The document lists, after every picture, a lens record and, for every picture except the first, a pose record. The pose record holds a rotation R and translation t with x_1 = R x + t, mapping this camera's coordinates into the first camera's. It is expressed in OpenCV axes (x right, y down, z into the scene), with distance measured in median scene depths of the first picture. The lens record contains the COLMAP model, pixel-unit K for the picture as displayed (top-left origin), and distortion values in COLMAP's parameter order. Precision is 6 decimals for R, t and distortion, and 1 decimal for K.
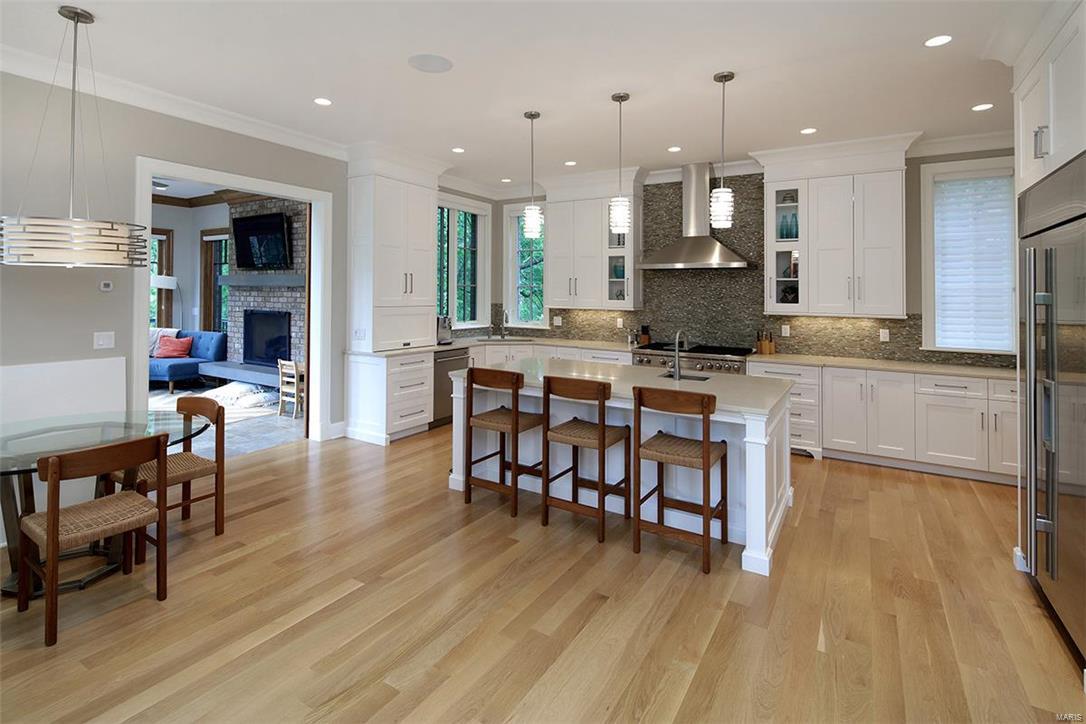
lens RADIAL K [[528.4, 0, 535.0], [0, 528.4, 286.1], [0, 0, 1]] dist [0.009052, -0.001629]
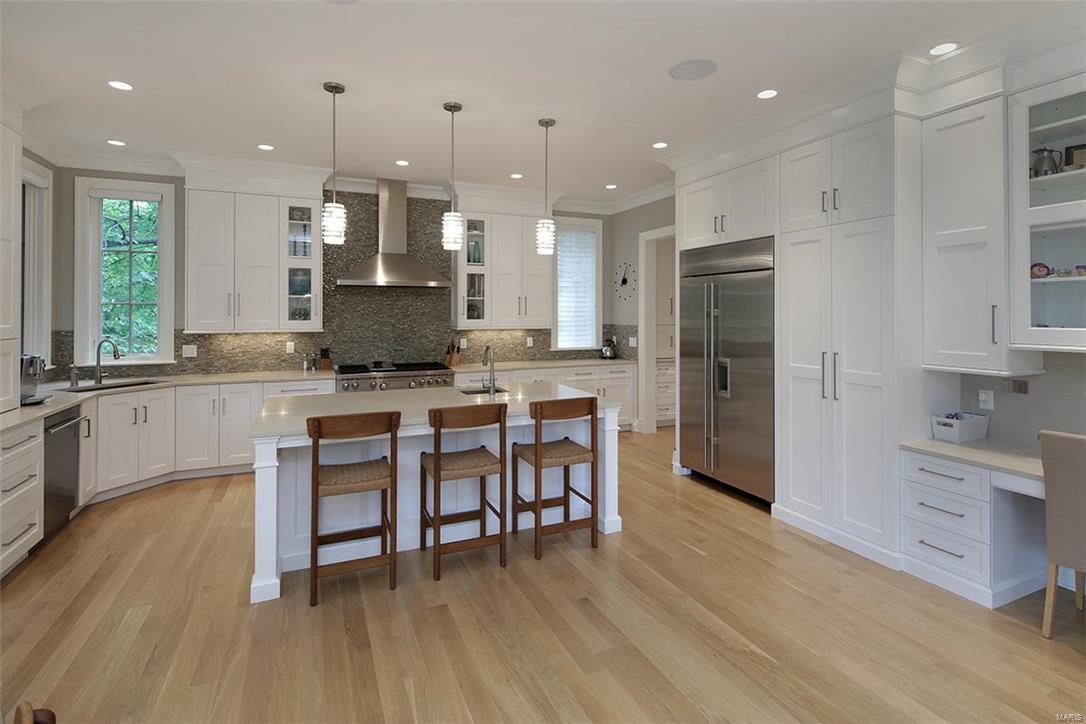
lens RADIAL K [[527.4, 0, 537.0], [0, 527.4, 308.5], [0, 0, 1]] dist [0.000554, 0.000043]
pose [[0.557716, -0.005538, 0.830013, -0.324427], [-0.003782, 0.999950, 0.009213, -0.001730], [-0.830023, -0.008277, 0.557668, 0.203374]]
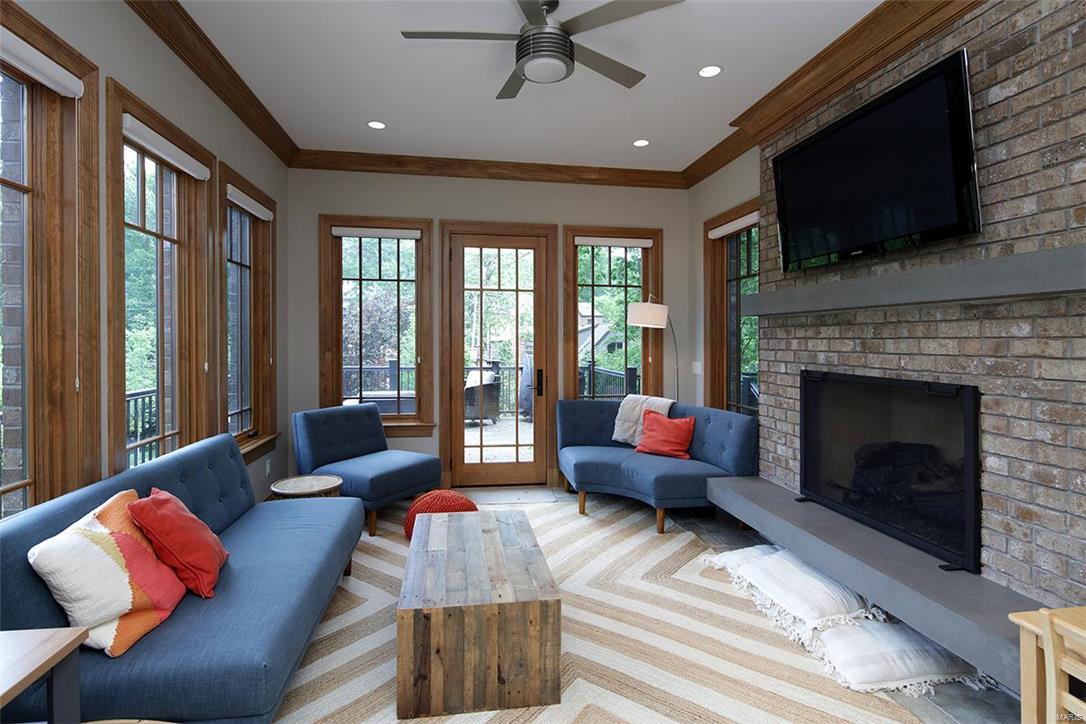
lens RADIAL K [[527.4, 0, 535.8], [0, 527.4, 340.4], [0, 0, 1]] dist [0.000554, 0.000043]
pose [[0.655155, -0.007213, -0.755460, -0.450874], [0.013716, 0.999903, 0.002348, 0.020257], [0.755370, -0.011900, 0.655190, 0.688225]]
